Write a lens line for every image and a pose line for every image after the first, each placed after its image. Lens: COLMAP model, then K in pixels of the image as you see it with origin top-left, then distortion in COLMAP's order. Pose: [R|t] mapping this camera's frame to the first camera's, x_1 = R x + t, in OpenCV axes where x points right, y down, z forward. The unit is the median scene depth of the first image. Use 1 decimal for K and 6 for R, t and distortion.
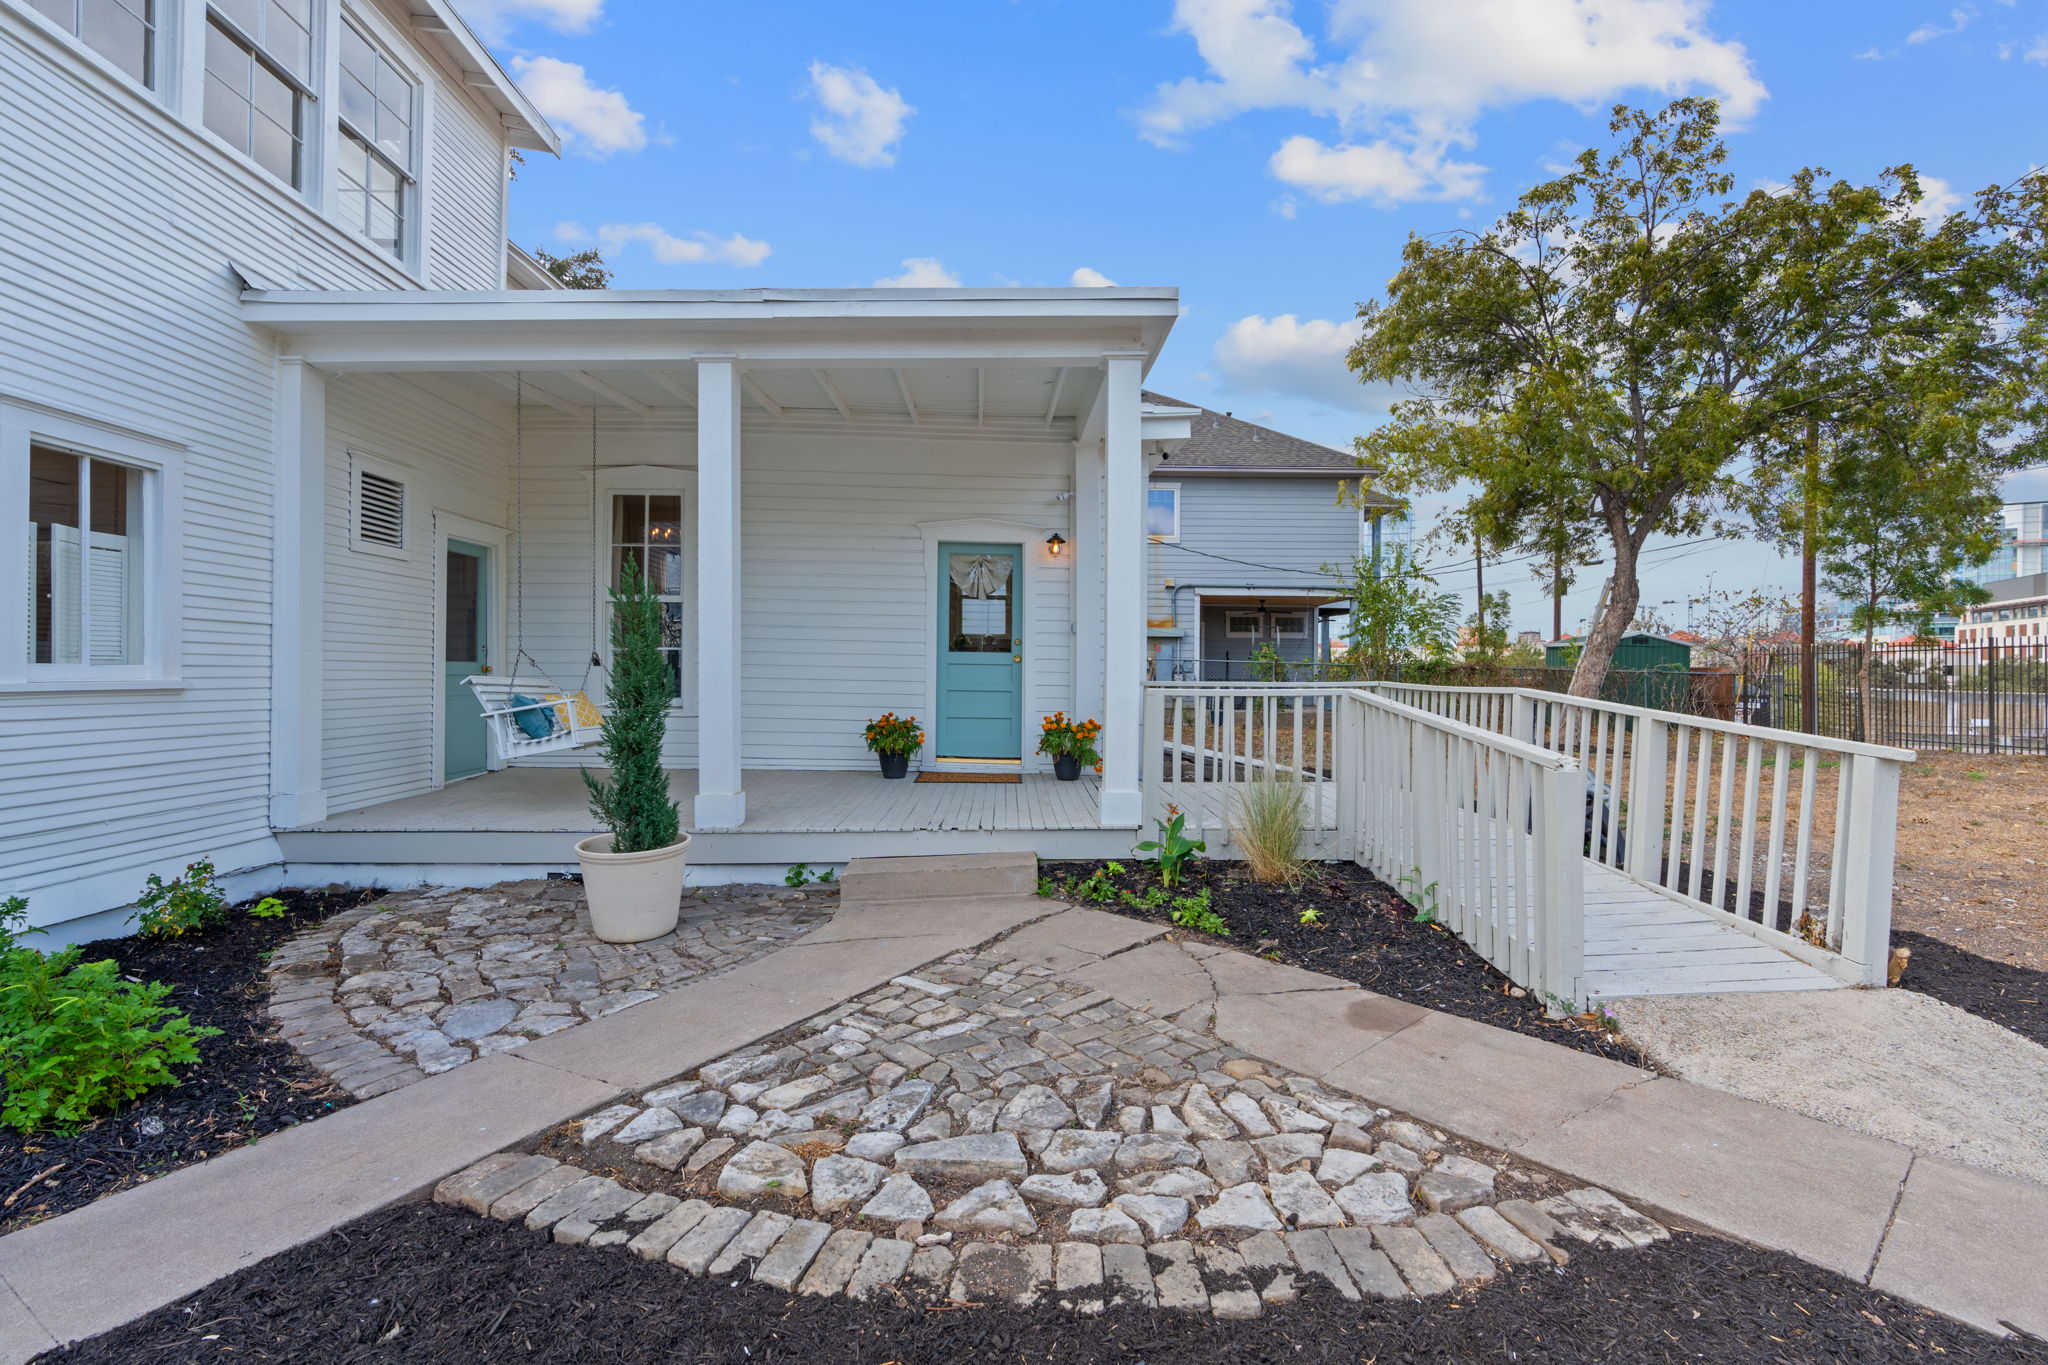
lens RADIAL K [[938.1, 0, 1023.0], [0, 938.1, 681.7], [0, 0, 1]] dist [0.000641, 0.001352]
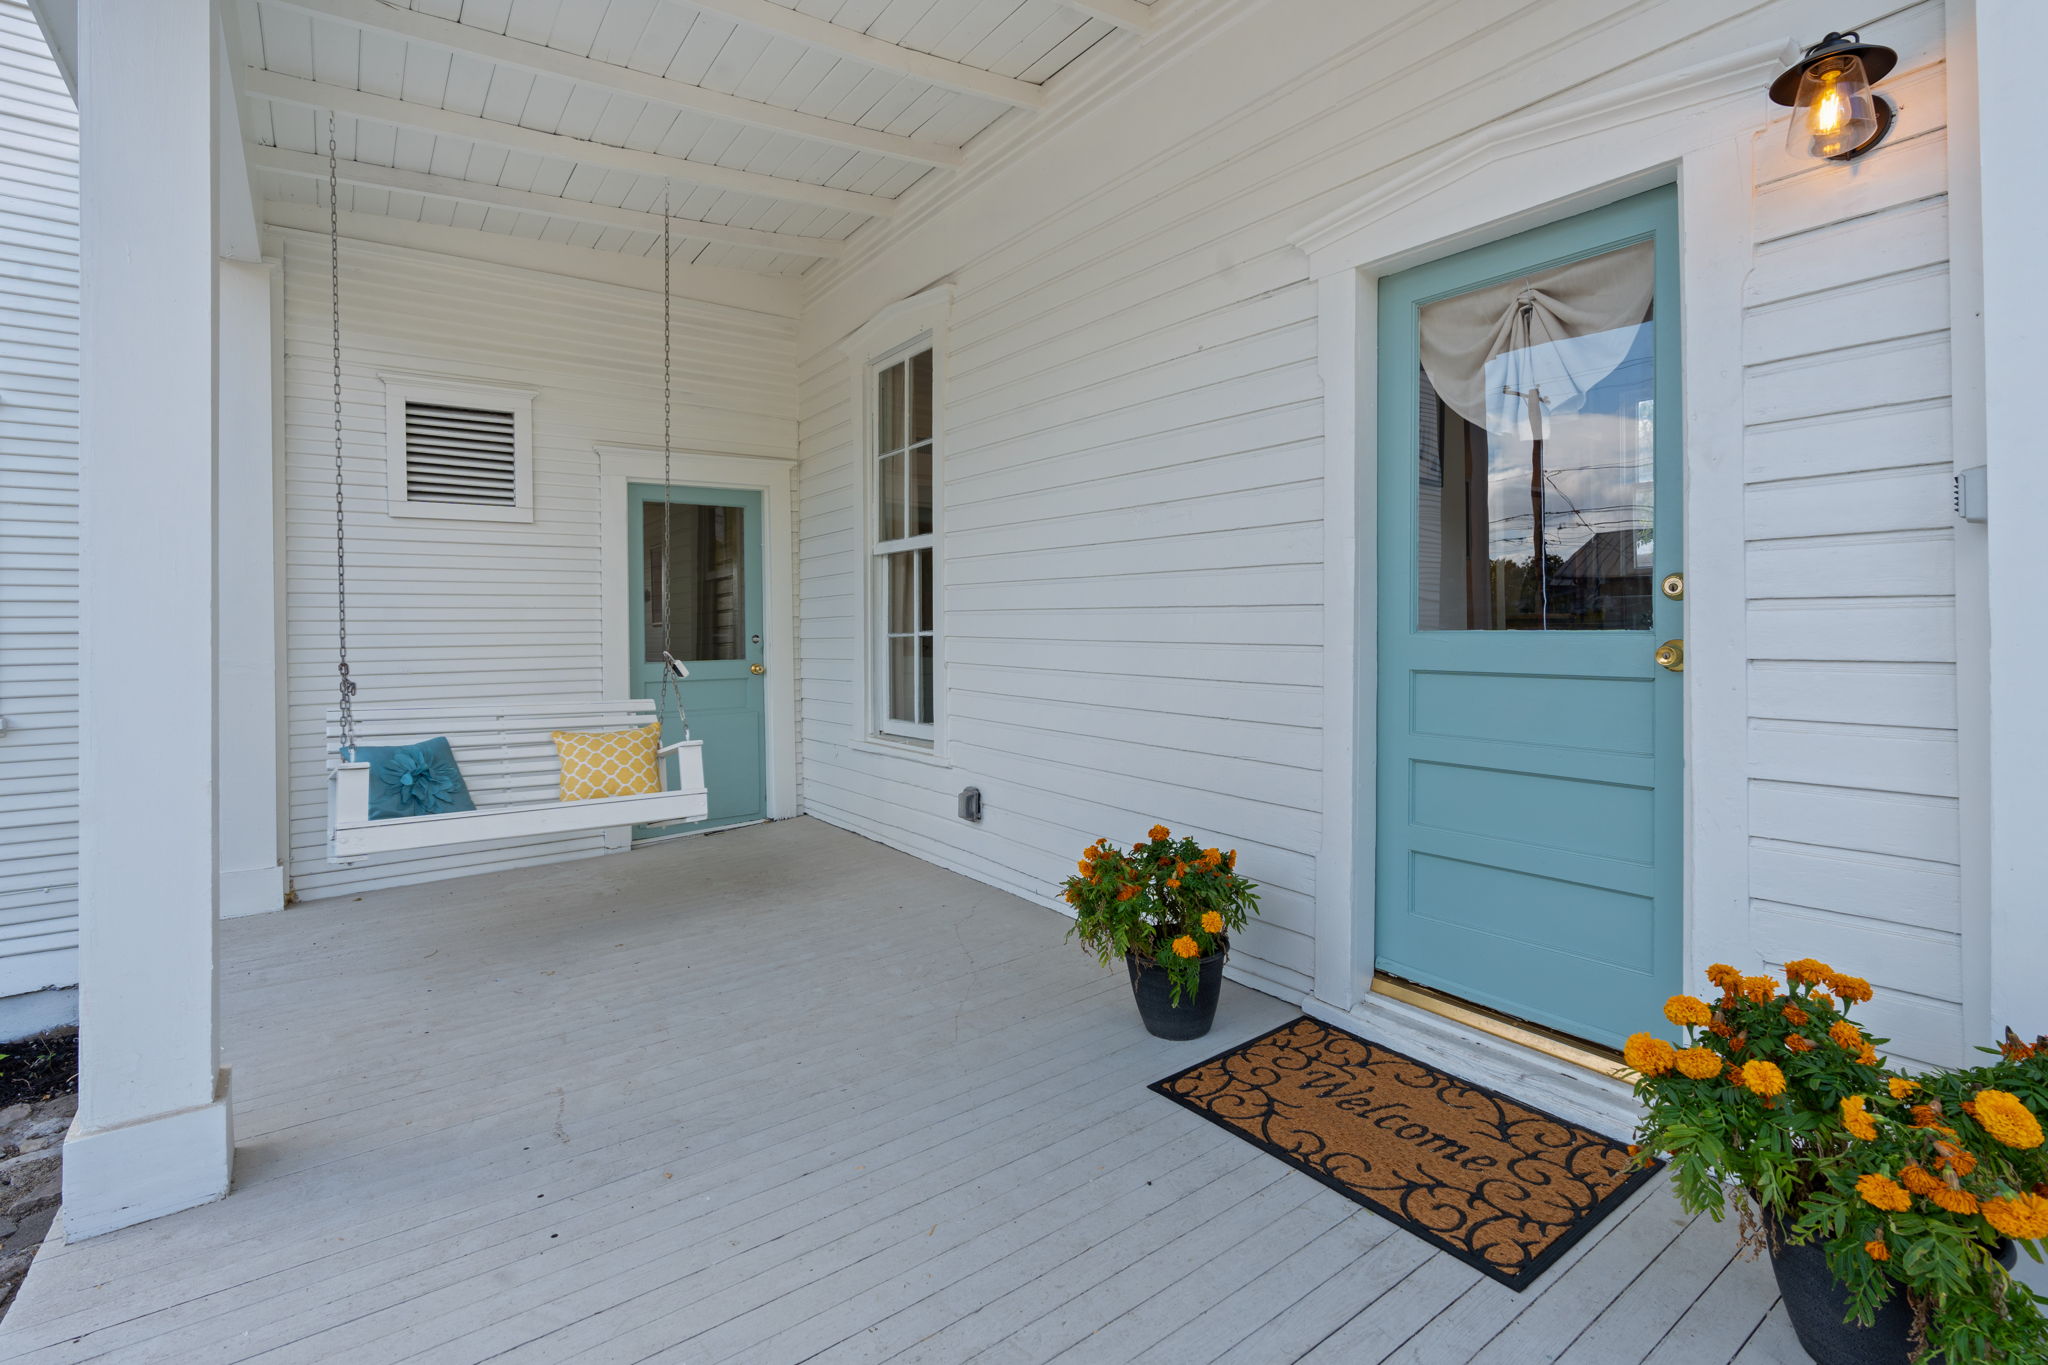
lens RADIAL K [[938.1, 0, 1052.5], [0, 938.1, 627.1], [0, 0, 1]] dist [0.000641, 0.001352]
pose [[0.576578, -0.019083, -0.816819, 0.106724], [0.012994, 0.999815, -0.014186, -0.032862], [0.816939, -0.002434, 0.576720, 0.787047]]
